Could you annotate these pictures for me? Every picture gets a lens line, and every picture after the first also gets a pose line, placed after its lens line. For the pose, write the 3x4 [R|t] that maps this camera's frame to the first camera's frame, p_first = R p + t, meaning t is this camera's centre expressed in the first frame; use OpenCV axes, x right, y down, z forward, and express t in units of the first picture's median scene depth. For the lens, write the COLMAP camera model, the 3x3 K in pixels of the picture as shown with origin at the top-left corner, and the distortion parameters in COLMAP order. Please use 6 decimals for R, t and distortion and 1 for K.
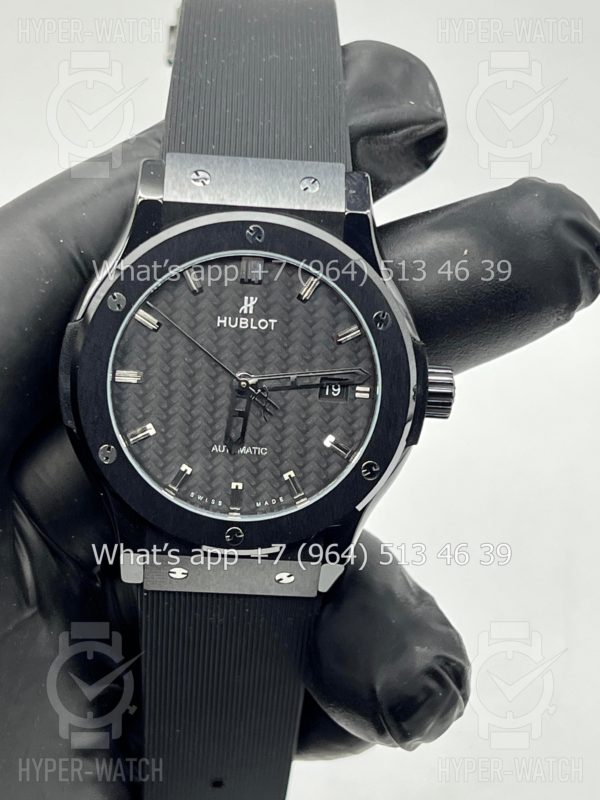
lens RADIAL K [[1899.4, 0, 300.0], [0, 1899.4, 400.0], [0, 0, 1]] dist [0.239543, -0.110967]
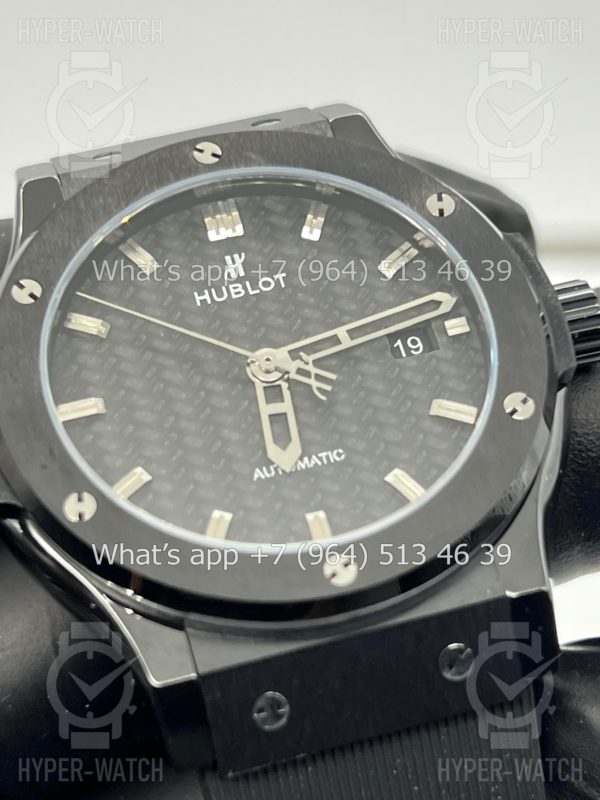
lens RADIAL K [[1899.4, 0, 300.0], [0, 1899.4, 400.0], [0, 0, 1]] dist [0.239543, -0.110967]
pose [[0.941292, -0.303422, 0.147999, -0.112527], [0.330526, 0.739077, -0.586957, 0.356490], [0.068713, 0.601416, 0.795976, 0.525894]]
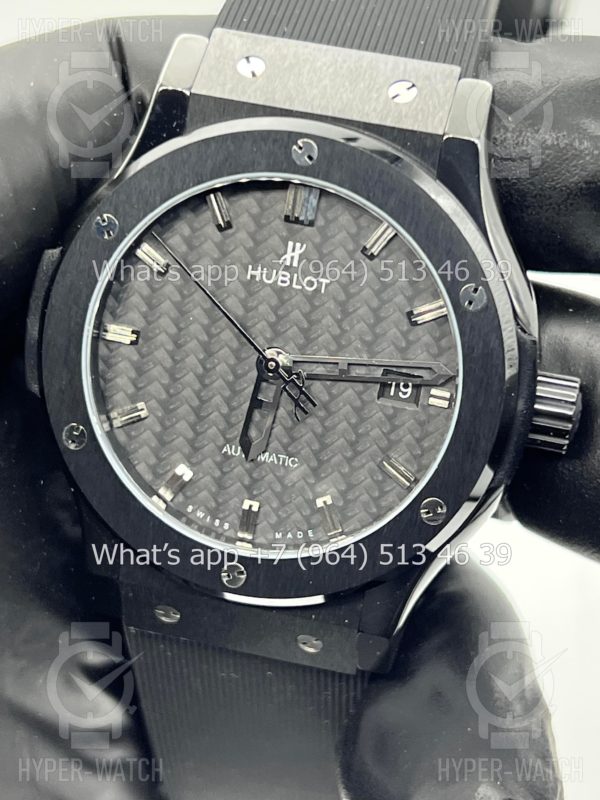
lens RADIAL K [[1899.4, 0, 300.0], [0, 1899.4, 400.0], [0, 0, 1]] dist [0.239543, -0.110967]
pose [[0.965638, 0.131713, -0.224043, 0.139727], [-0.128486, 0.991288, 0.028989, -0.017022], [0.225910, 0.000794, 0.974148, 0.312817]]
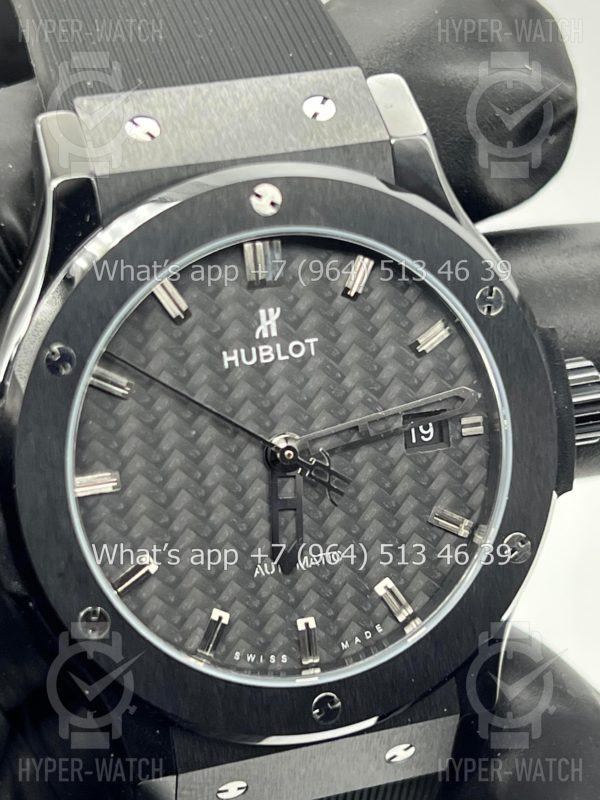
lens RADIAL K [[1899.4, 0, 300.0], [0, 1899.4, 400.0], [0, 0, 1]] dist [0.239543, -0.110967]
pose [[0.956065, -0.209217, 0.205349, -0.144307], [0.214877, 0.976626, -0.005404, -0.020771], [-0.199419, 0.049291, 0.978674, 0.413466]]
